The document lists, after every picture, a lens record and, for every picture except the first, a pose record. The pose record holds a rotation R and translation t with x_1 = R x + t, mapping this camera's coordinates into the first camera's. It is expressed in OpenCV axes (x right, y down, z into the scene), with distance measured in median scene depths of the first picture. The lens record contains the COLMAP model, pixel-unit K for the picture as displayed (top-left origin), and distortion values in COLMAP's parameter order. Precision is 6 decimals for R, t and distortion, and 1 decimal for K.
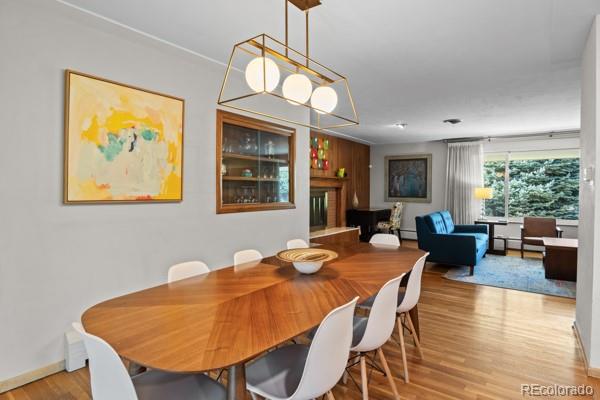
lens RADIAL K [[326.8, 0, 298.4], [0, 326.8, 198.2], [0, 0, 1]] dist [-0.028635, 0.007224]
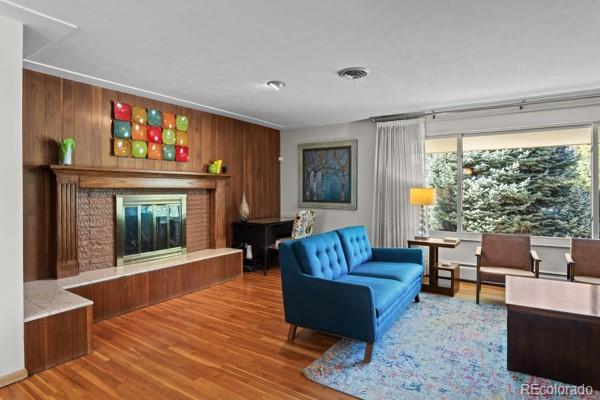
lens RADIAL K [[326.8, 0, 301.6], [0, 326.8, 196.1], [0, 0, 1]] dist [-0.028635, 0.007224]
pose [[0.998694, -0.006310, 0.050696, 0.254075], [0.006656, 0.999956, -0.006649, -0.011866], [-0.050651, 0.006978, 0.998692, 0.308886]]
